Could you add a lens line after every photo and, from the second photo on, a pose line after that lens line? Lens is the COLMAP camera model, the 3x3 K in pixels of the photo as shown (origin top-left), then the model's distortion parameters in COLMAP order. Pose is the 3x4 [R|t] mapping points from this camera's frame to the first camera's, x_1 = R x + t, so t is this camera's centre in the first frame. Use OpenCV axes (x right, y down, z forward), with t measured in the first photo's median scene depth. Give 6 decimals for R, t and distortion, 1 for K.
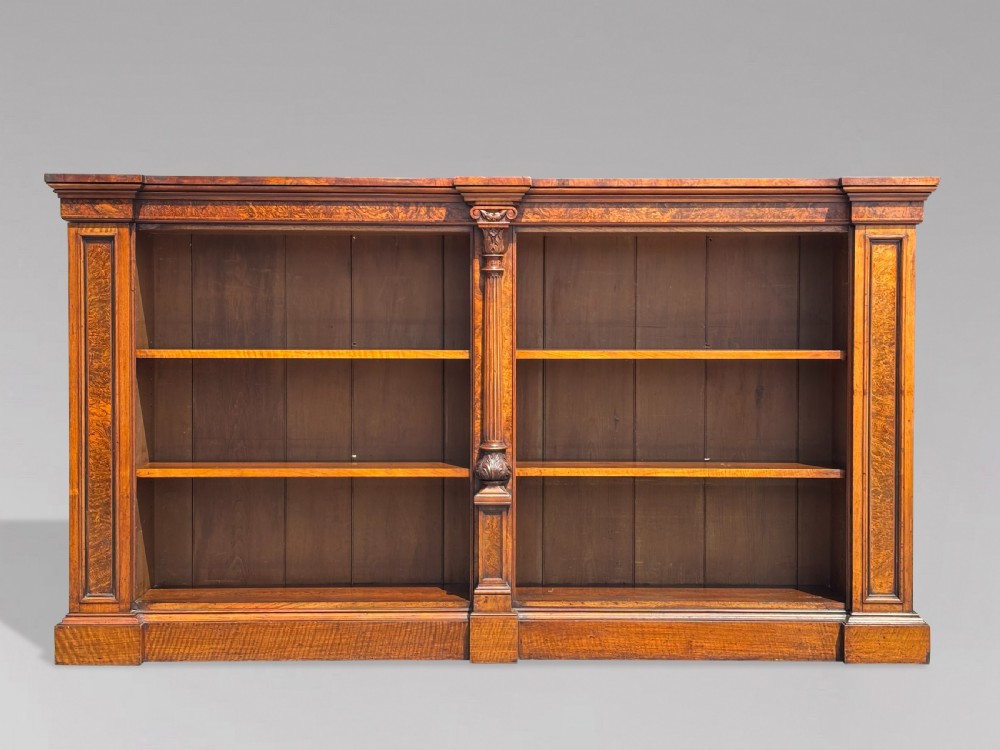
lens RADIAL K [[1618.0, 0, 516.1], [0, 1618.0, 355.6], [0, 0, 1]] dist [0.270004, -1.187110]
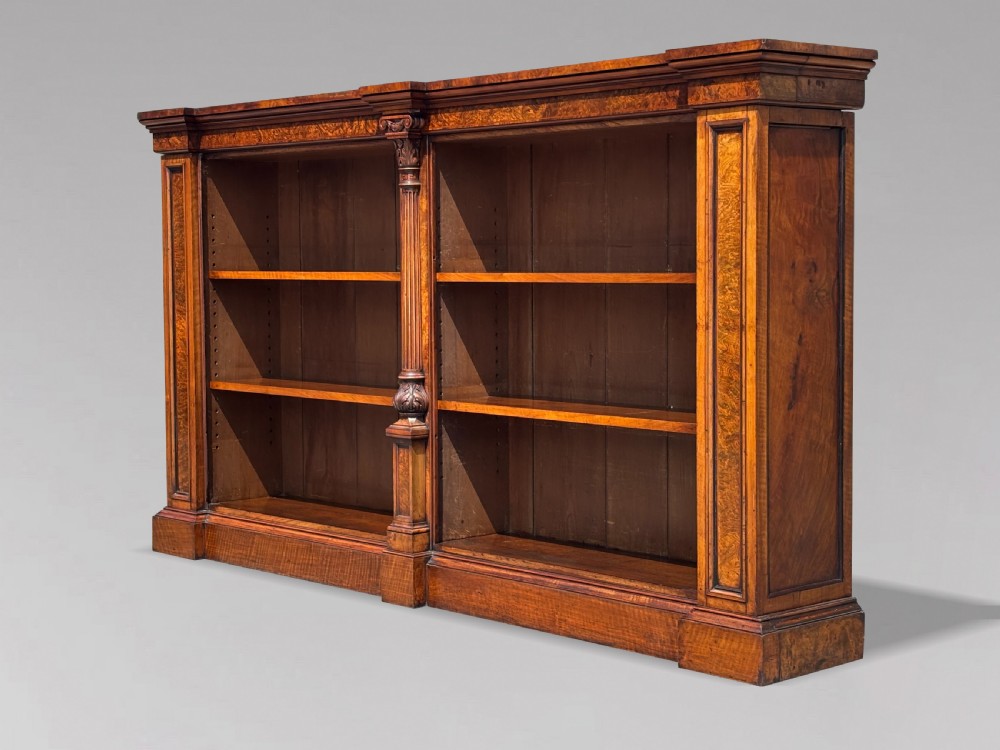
lens RADIAL K [[1749.5, 0, 502.9], [0, 1749.5, 360.0], [0, 0, 1]] dist [0.258357, -1.245850]
pose [[0.670124, 0.038039, -0.741274, 0.768543], [-0.015560, 0.999186, 0.037207, 0.009020], [0.742086, -0.013400, 0.670170, 0.366717]]
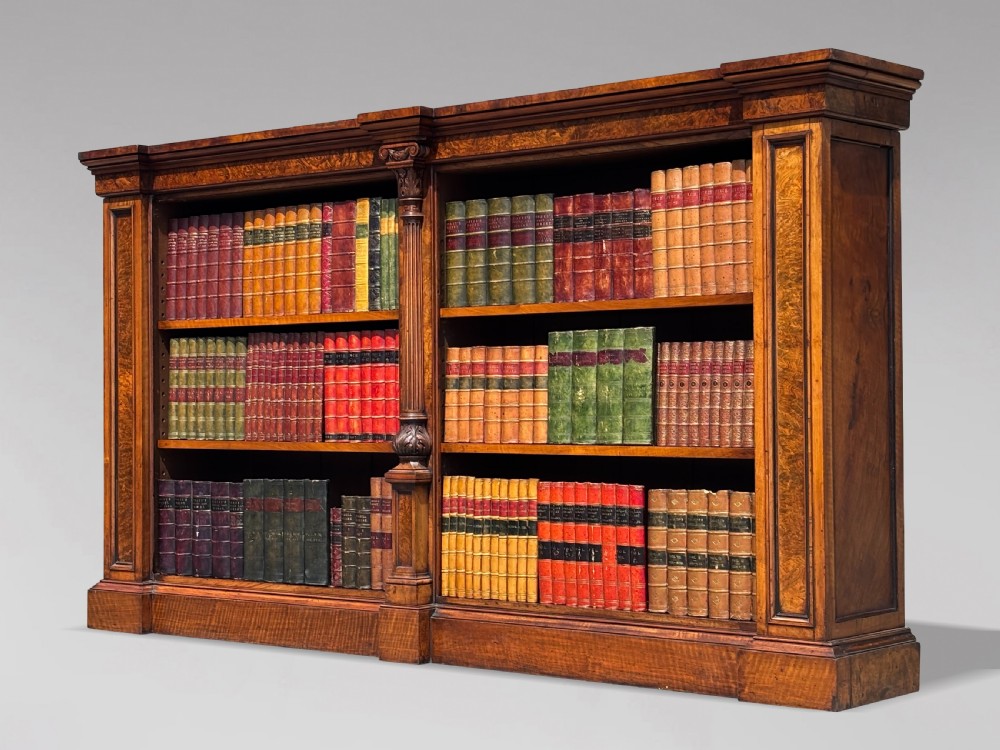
lens RADIAL K [[1888.2, 0, 500.0], [0, 1888.2, 375.0], [0, 0, 1]] dist [0.286849, -1.396006]
pose [[0.761711, -0.014918, -0.647745, 0.689418], [-0.012724, 0.999198, -0.037975, 0.071900], [0.647792, 0.037168, 0.760910, 0.250210]]
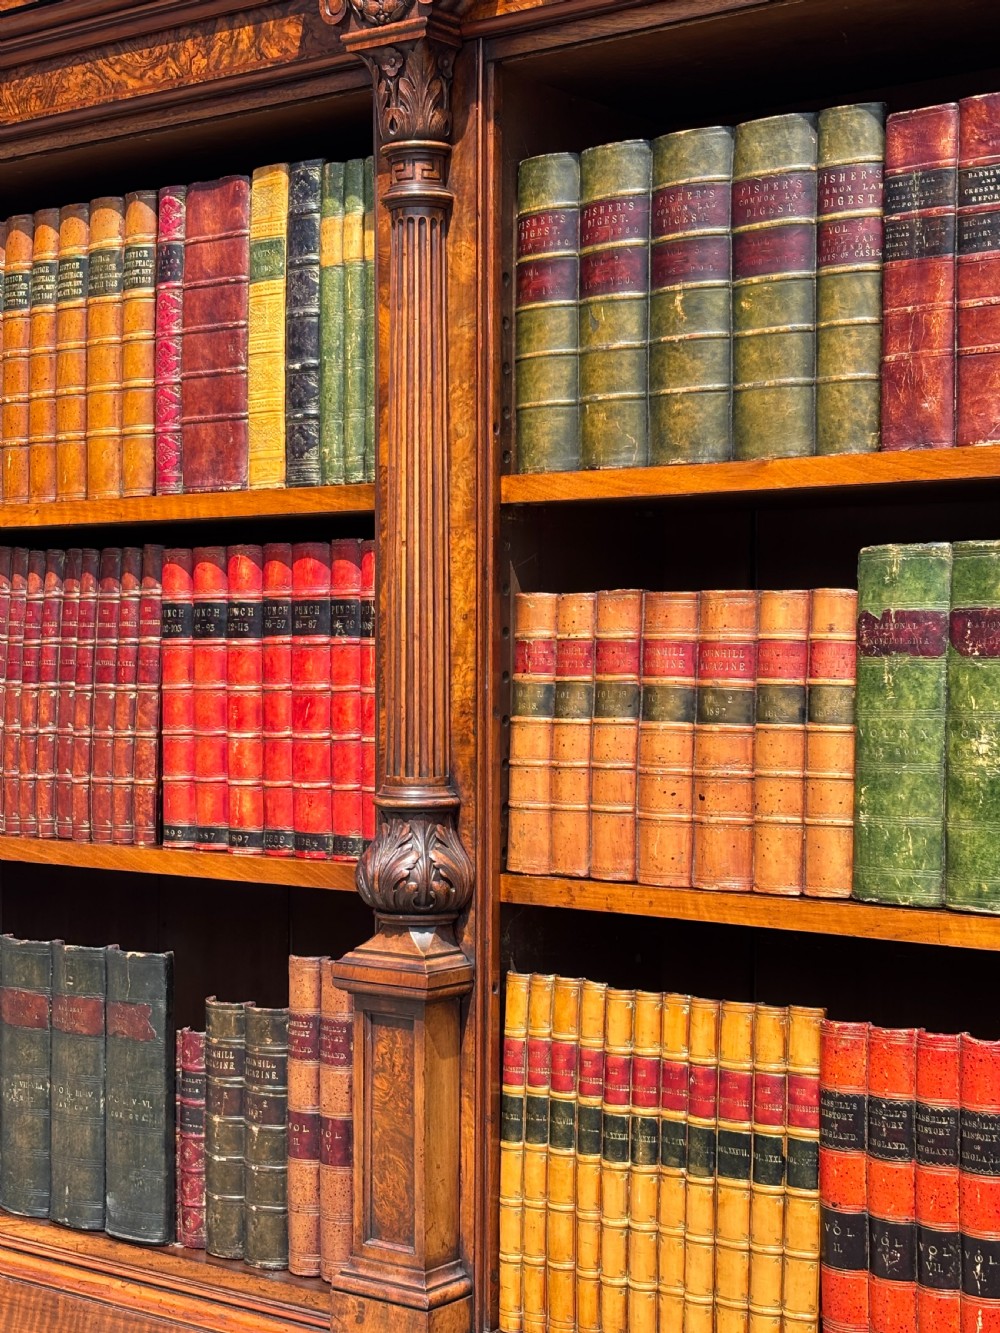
lens RADIAL K [[2157.2, 0, 498.0], [0, 2157.2, 691.7], [0, 0, 1]] dist [0.267493, -1.170113]
pose [[0.786122, 0.011271, -0.617968, 0.244571], [-0.020140, 0.999770, -0.007386, 0.039532], [0.617743, 0.018252, 0.786168, 0.698578]]
